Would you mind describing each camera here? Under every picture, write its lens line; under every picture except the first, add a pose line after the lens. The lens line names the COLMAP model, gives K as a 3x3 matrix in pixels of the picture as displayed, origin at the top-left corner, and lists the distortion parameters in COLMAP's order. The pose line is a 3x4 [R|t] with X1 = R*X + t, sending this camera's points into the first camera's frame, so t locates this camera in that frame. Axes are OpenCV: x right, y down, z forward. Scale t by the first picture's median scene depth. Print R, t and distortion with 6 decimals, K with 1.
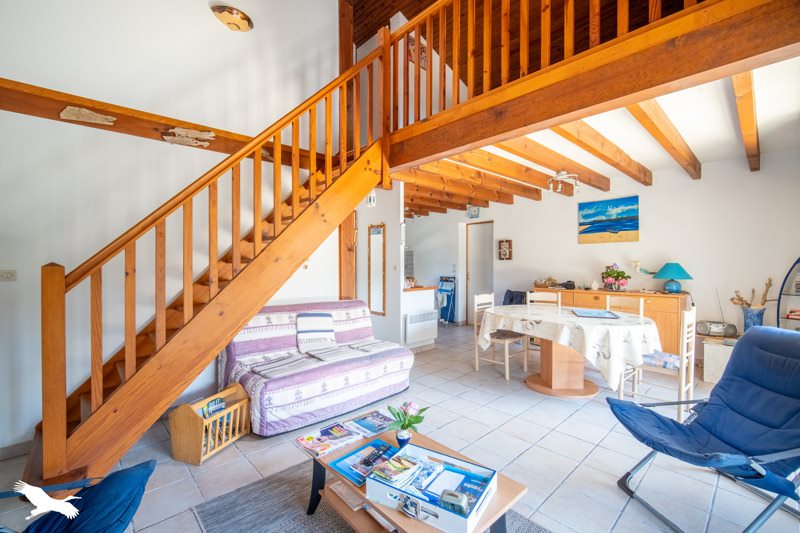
lens RADIAL K [[347.2, 0, 400.5], [0, 347.2, 264.9], [0, 0, 1]] dist [-0.002751, -0.000073]
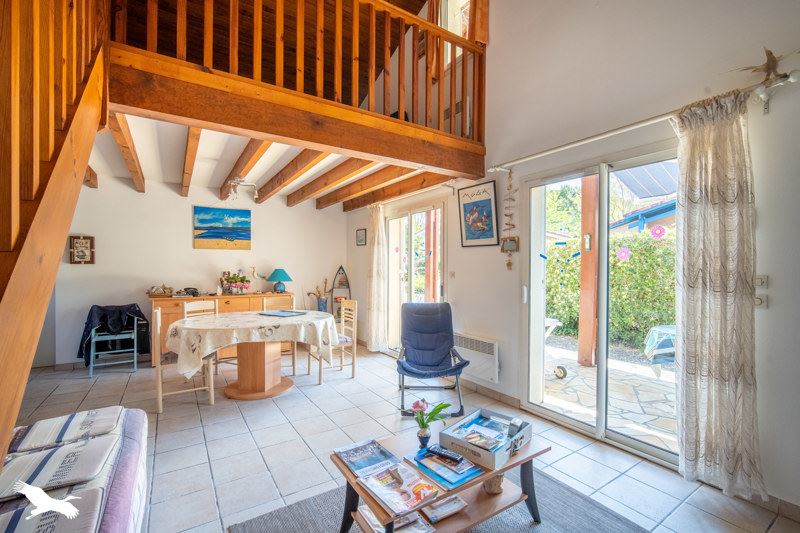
lens RADIAL K [[347.2, 0, 398.8], [0, 347.2, 268.9], [0, 0, 1]] dist [-0.002751, -0.000073]
pose [[0.178676, 0.001920, 0.983906, -0.345985], [0.002748, 0.999993, -0.002451, -0.001147], [-0.983904, 0.003142, 0.178670, 0.296254]]
